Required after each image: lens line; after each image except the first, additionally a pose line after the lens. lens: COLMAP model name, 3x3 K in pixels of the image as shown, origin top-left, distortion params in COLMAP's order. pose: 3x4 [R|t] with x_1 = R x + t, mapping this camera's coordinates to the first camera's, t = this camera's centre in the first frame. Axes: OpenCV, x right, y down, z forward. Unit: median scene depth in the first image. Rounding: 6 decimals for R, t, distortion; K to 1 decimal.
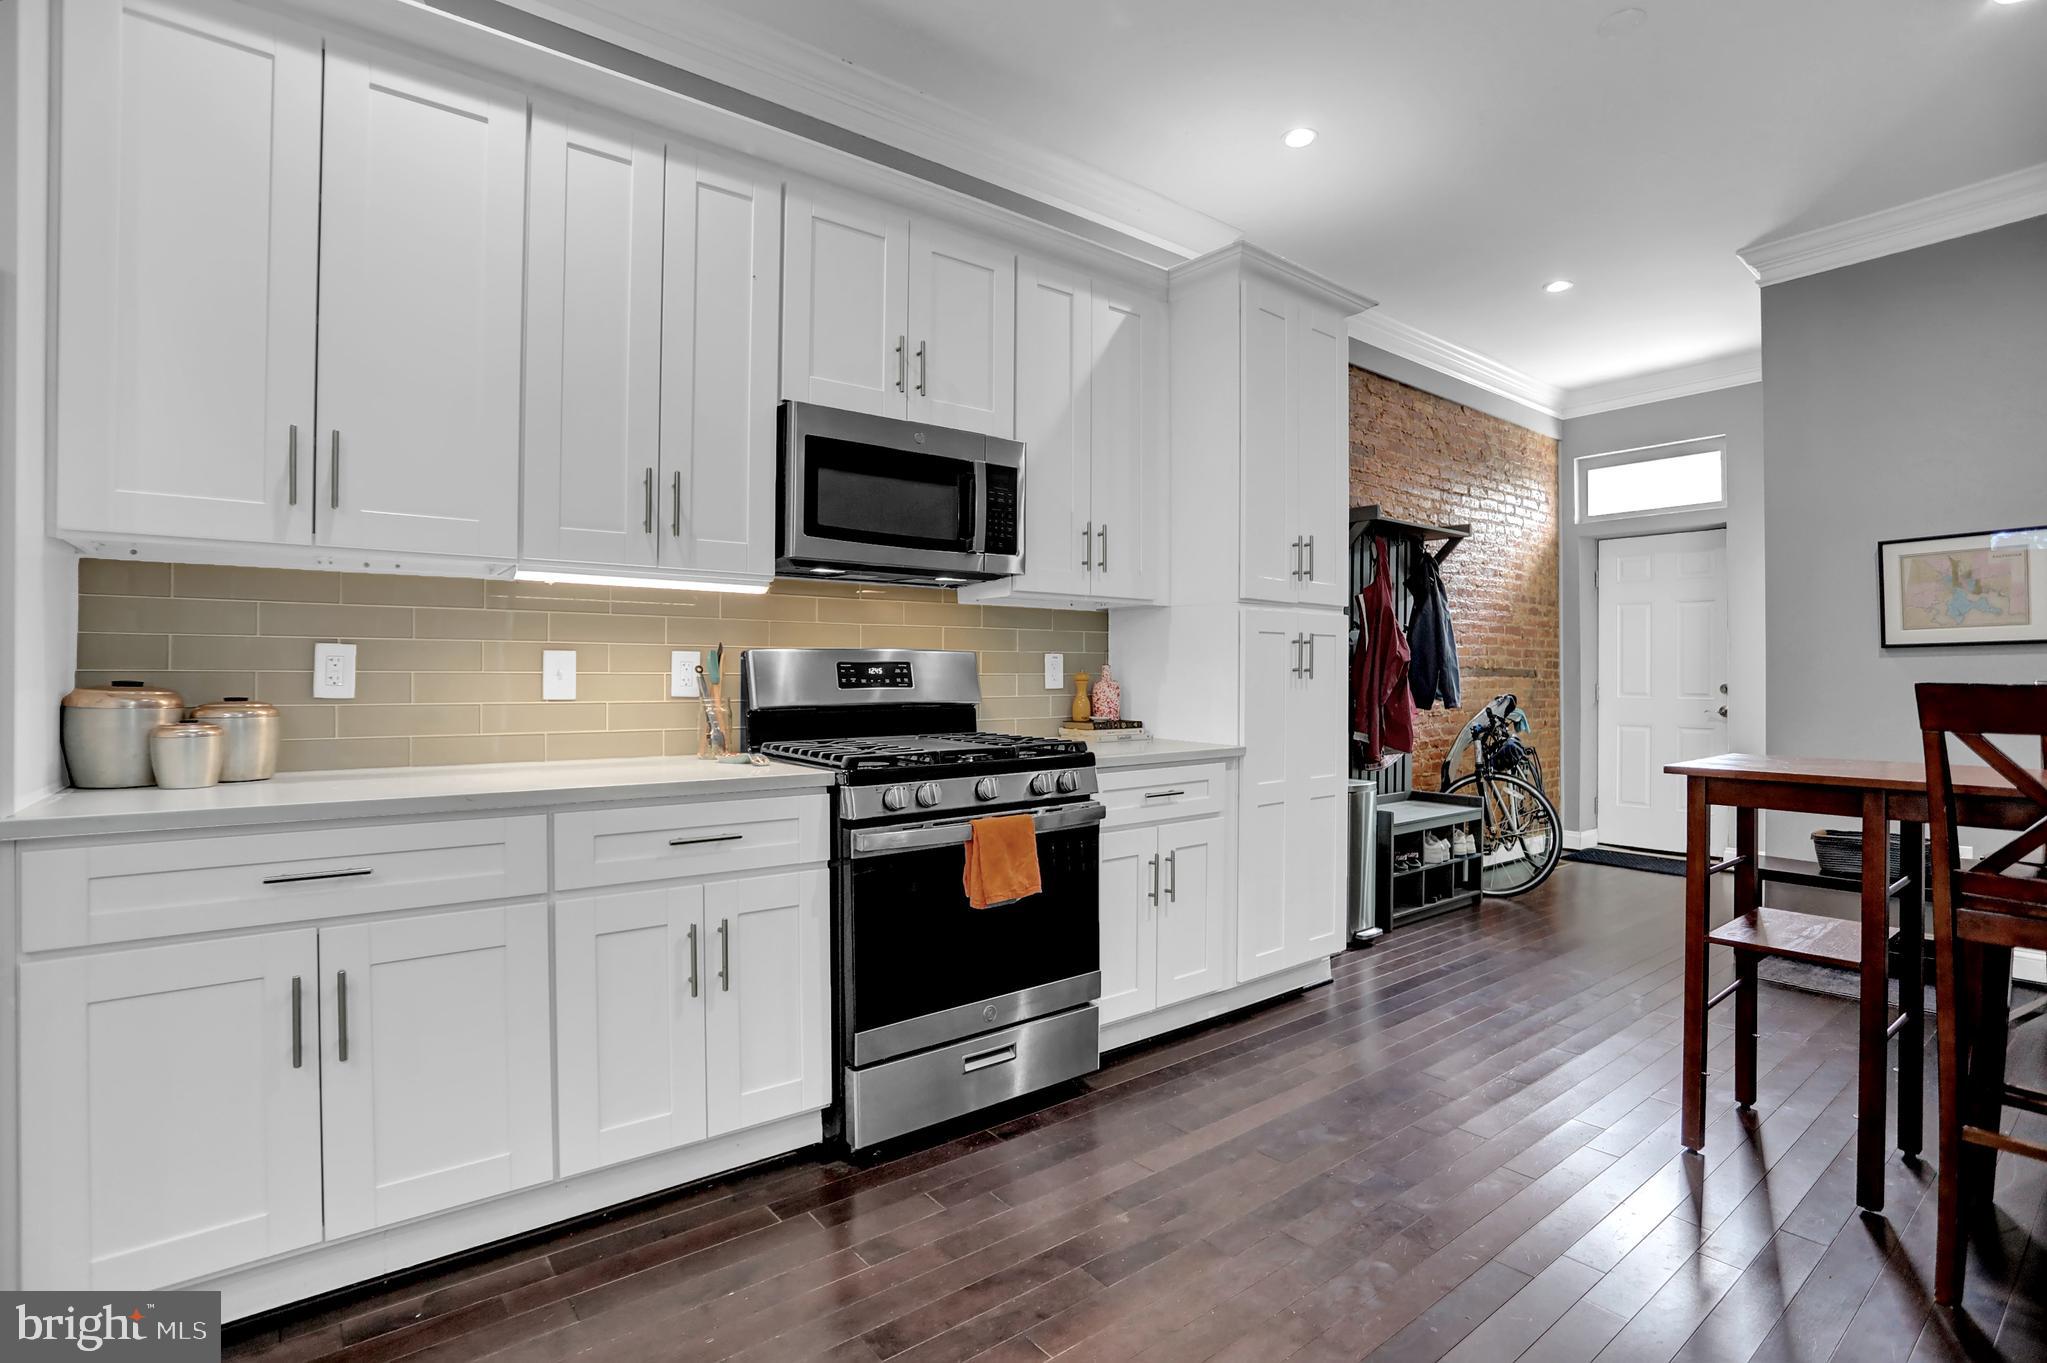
lens RADIAL K [[985.6, 0, 1043.6], [0, 985.6, 675.5], [0, 0, 1]] dist [-0.057965, 0.024729]
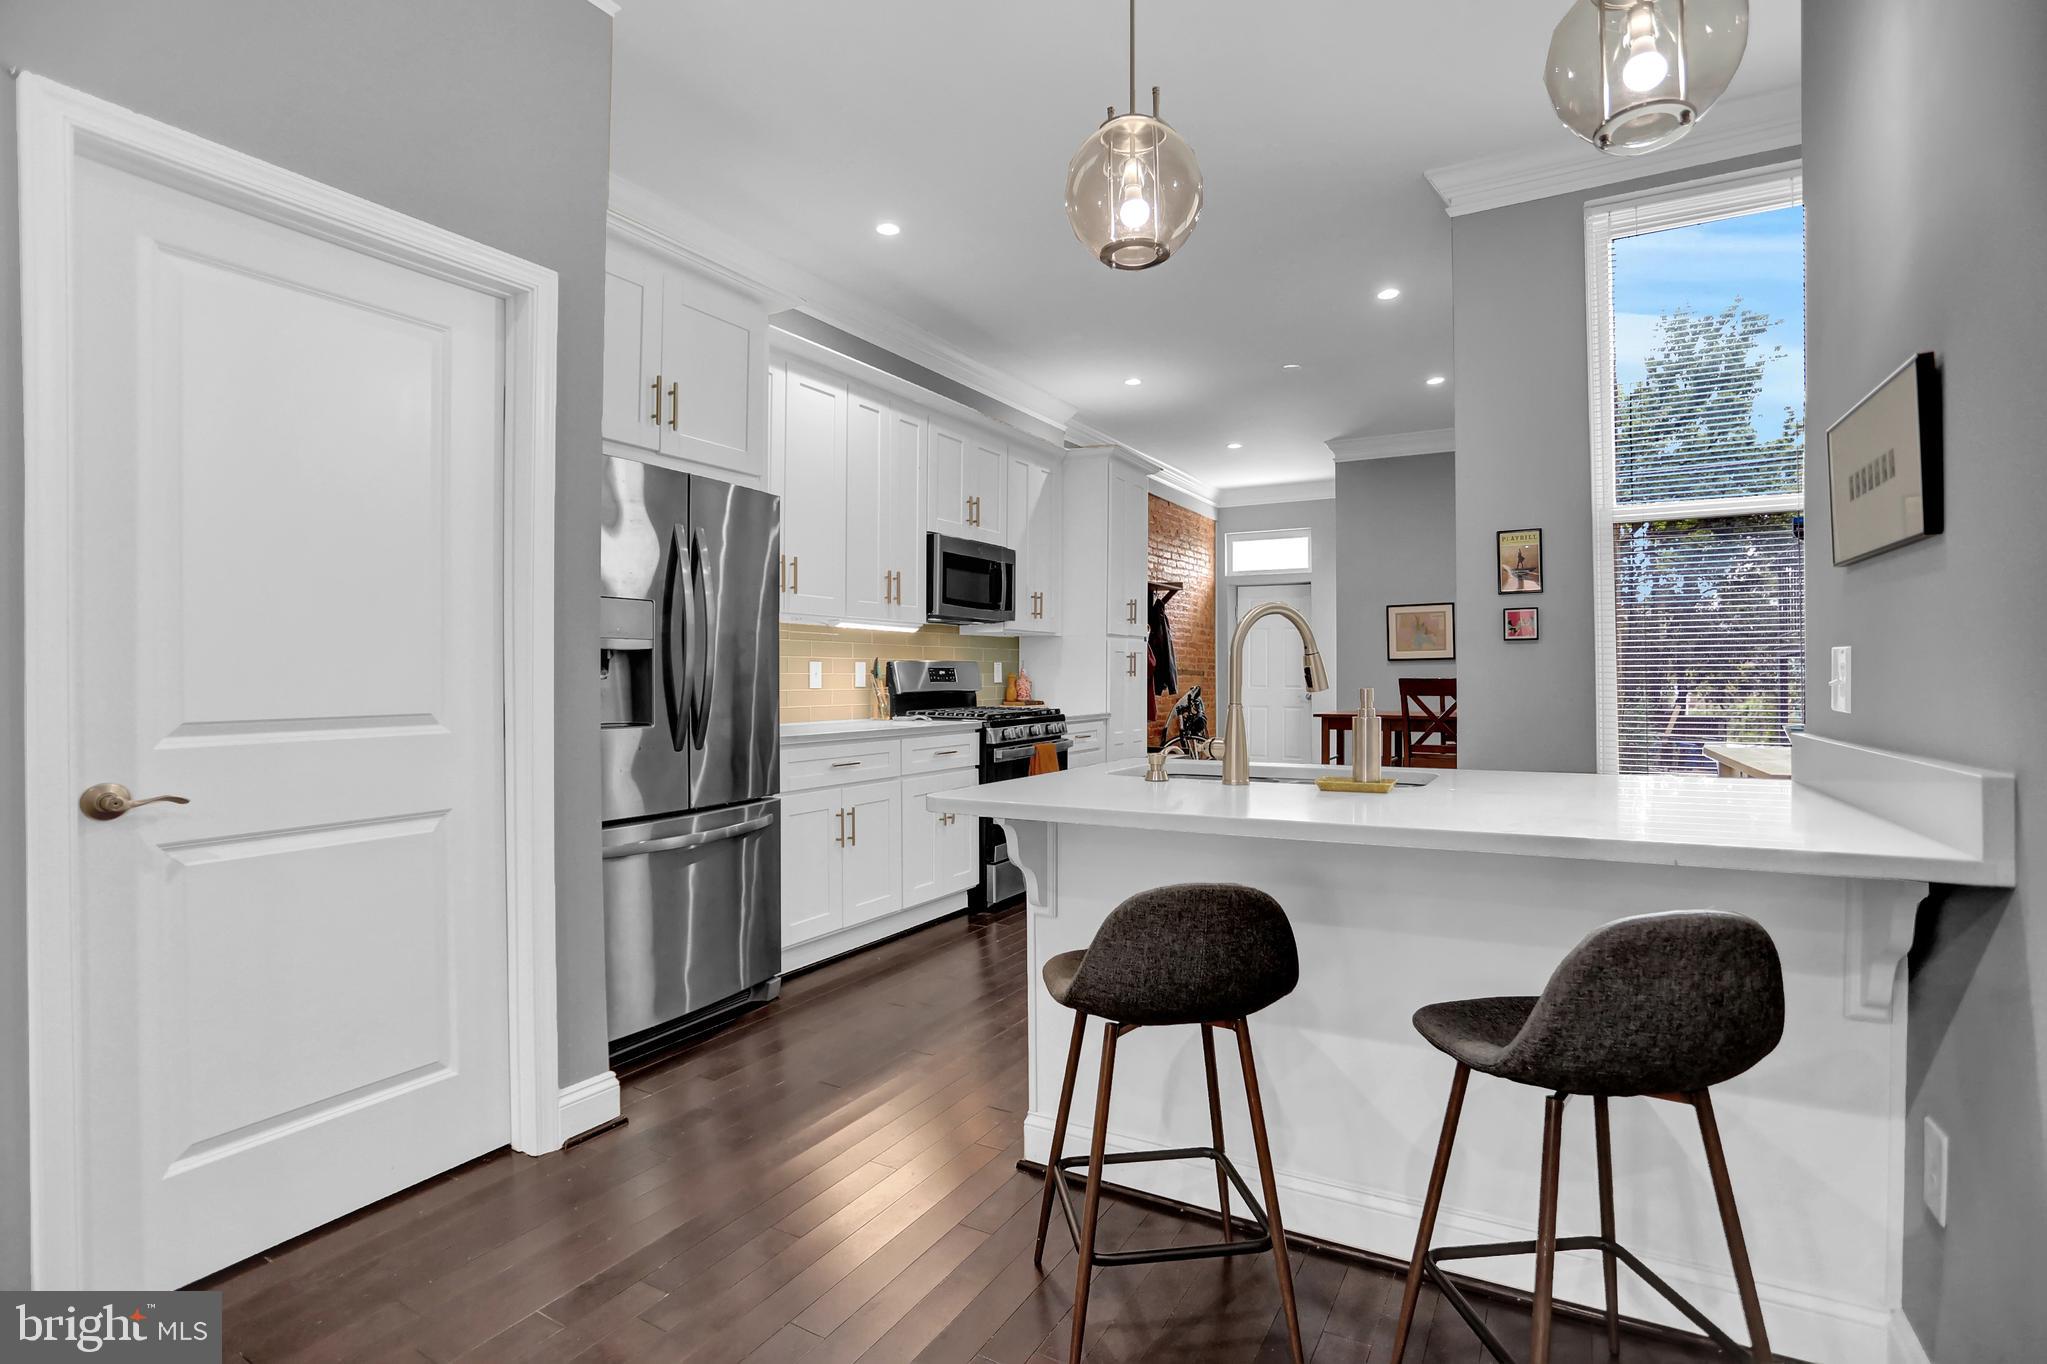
lens RADIAL K [[985.6, 0, 1043.6], [0, 985.6, 676.0], [0, 0, 1]] dist [-0.057965, 0.024729]
pose [[0.926895, 0.000884, 0.375320, -0.651333], [-0.002531, 0.999989, 0.003894, -0.005225], [-0.375313, -0.004559, 0.926887, -0.731143]]
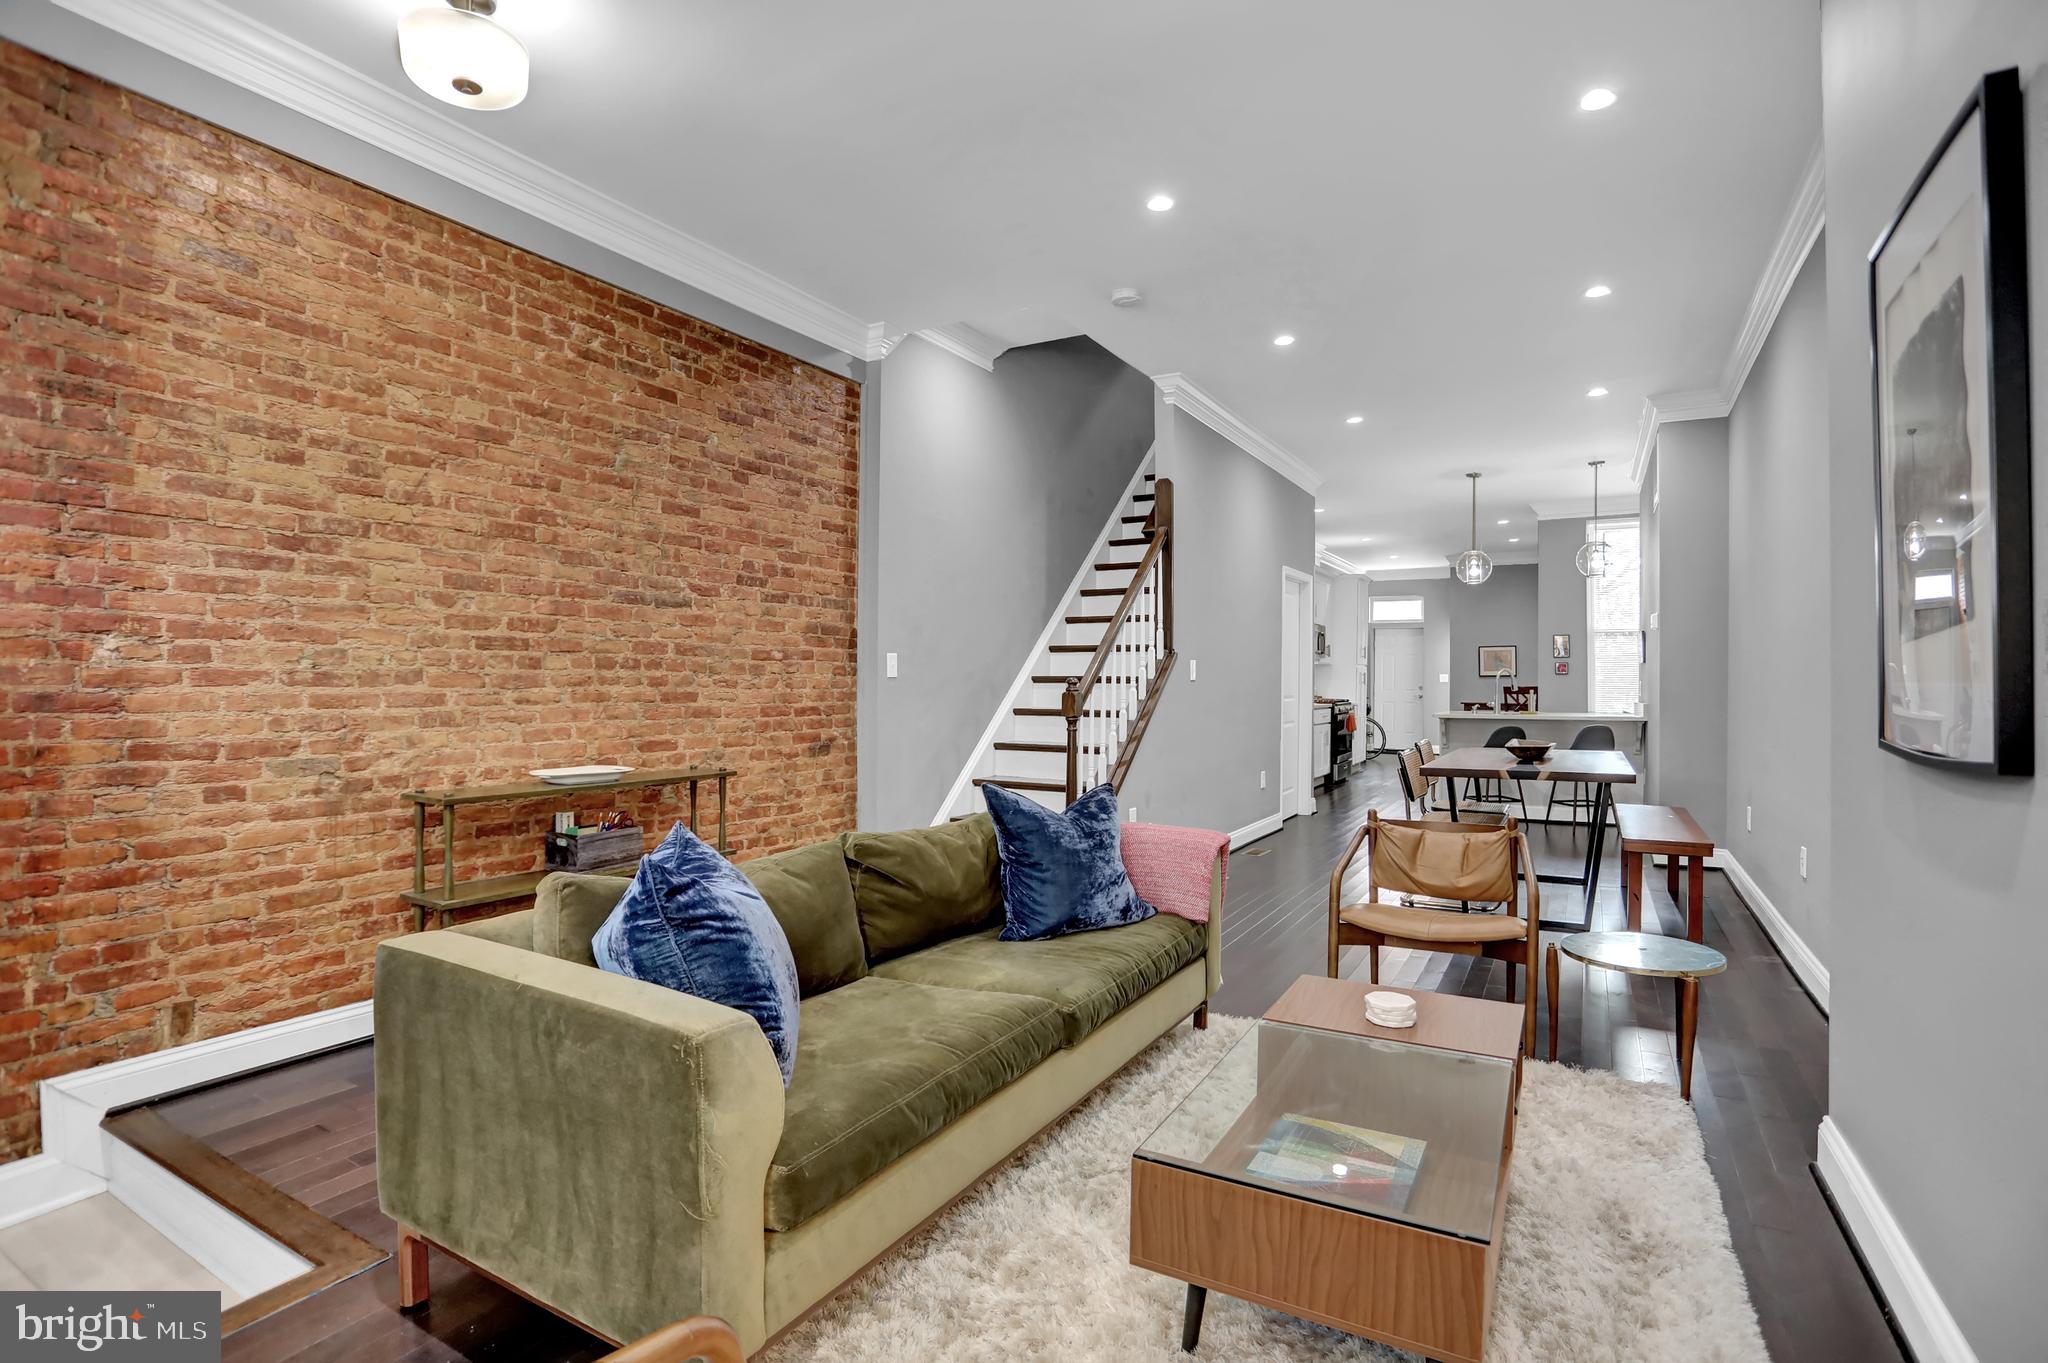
lens RADIAL K [[986.1, 0, 1044.1], [0, 986.1, 675.5], [0, 0, 1]] dist [-0.057965, 0.024729]
pose [[0.928754, 0.008019, 0.370610, -2.503891], [-0.009221, 0.999956, 0.001471, -0.028596], [-0.370582, -0.004783, 0.928787, -2.249160]]
